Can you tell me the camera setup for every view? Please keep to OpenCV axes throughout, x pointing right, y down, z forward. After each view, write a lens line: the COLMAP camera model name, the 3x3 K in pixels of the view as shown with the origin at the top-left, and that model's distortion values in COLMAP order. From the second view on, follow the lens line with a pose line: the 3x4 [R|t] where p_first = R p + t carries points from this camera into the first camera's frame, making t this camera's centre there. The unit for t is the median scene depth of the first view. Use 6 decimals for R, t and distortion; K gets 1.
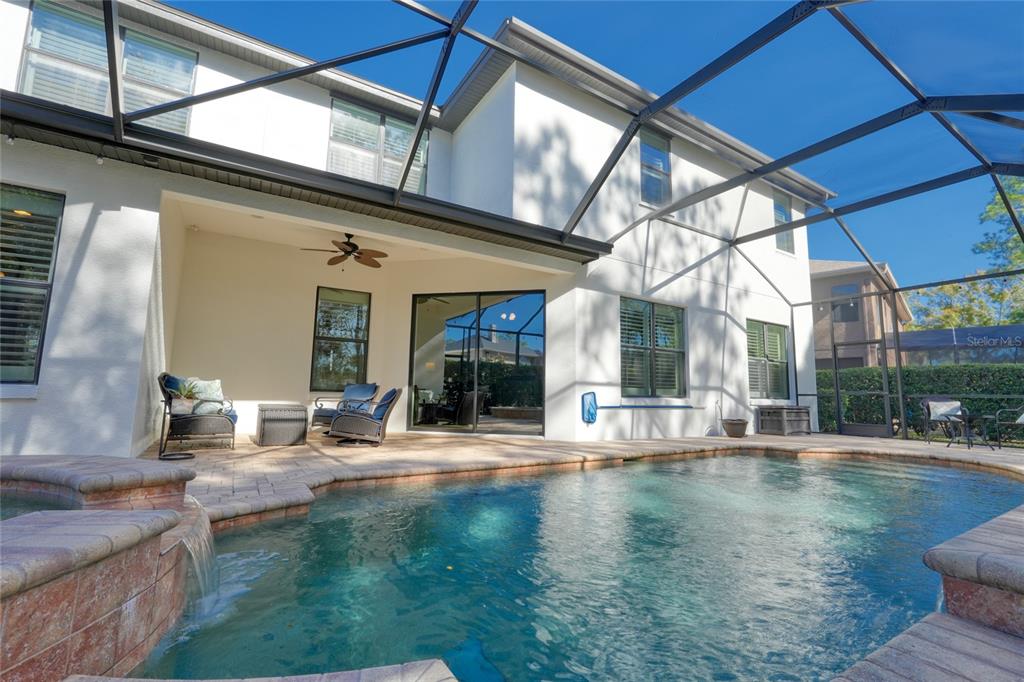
lens RADIAL K [[449.1, 0, 512.0], [0, 449.1, 341.0], [0, 0, 1]] dist [-0.000233, 0.000280]
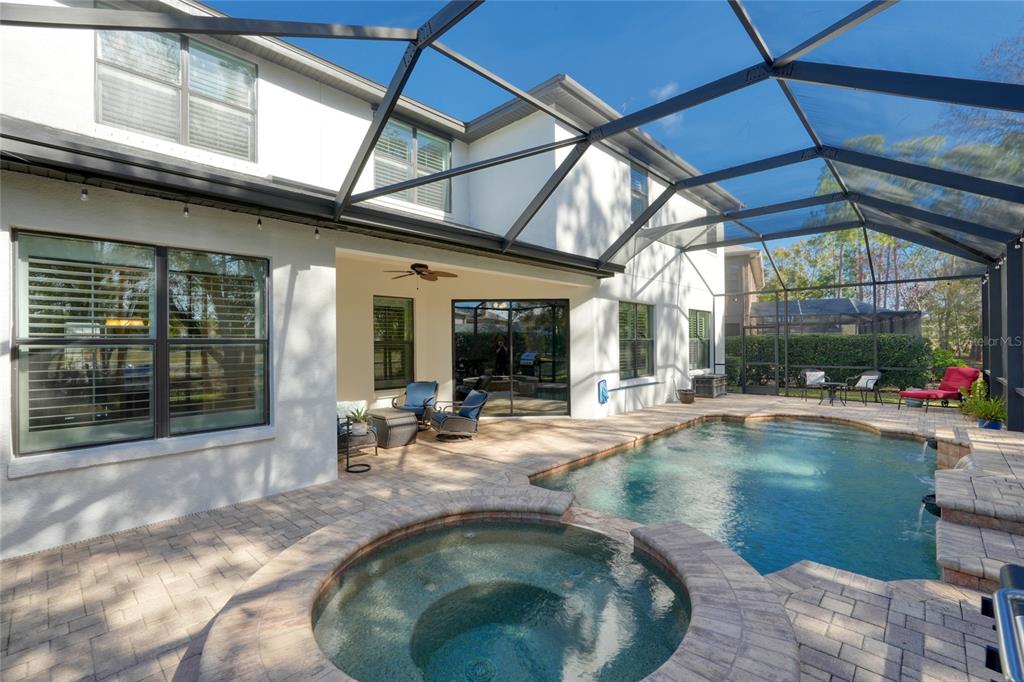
lens RADIAL K [[450.2, 0, 518.5], [0, 450.2, 339.1], [0, 0, 1]] dist [0.000377, -0.000011]
pose [[0.965034, -0.024365, 0.260989, -0.364196], [-0.004936, 0.993805, 0.111029, -0.133767], [-0.262077, -0.108435, 0.958936, -0.150026]]
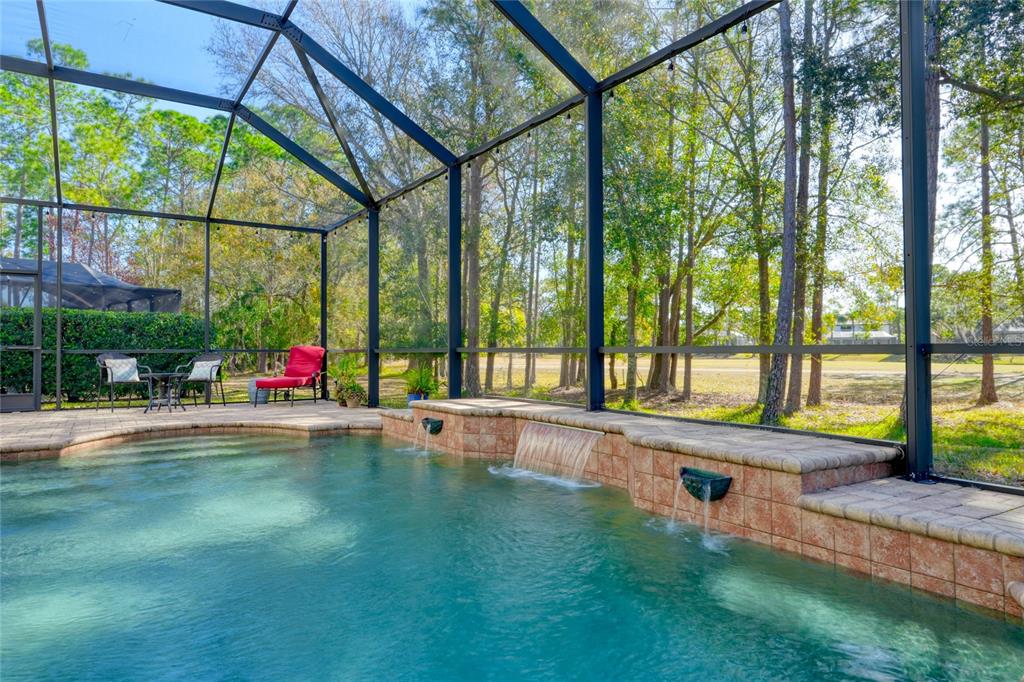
lens RADIAL K [[655.0, 0, 512.0], [0, 655.0, 341.0], [0, 0, 1]] dist [-0.001802, -0.000387]
pose [[-0.009675, 0.002435, 0.999950, -0.225989], [-0.117651, 0.993049, -0.003557, 0.024841], [-0.993008, -0.117680, -0.009321, 0.322323]]
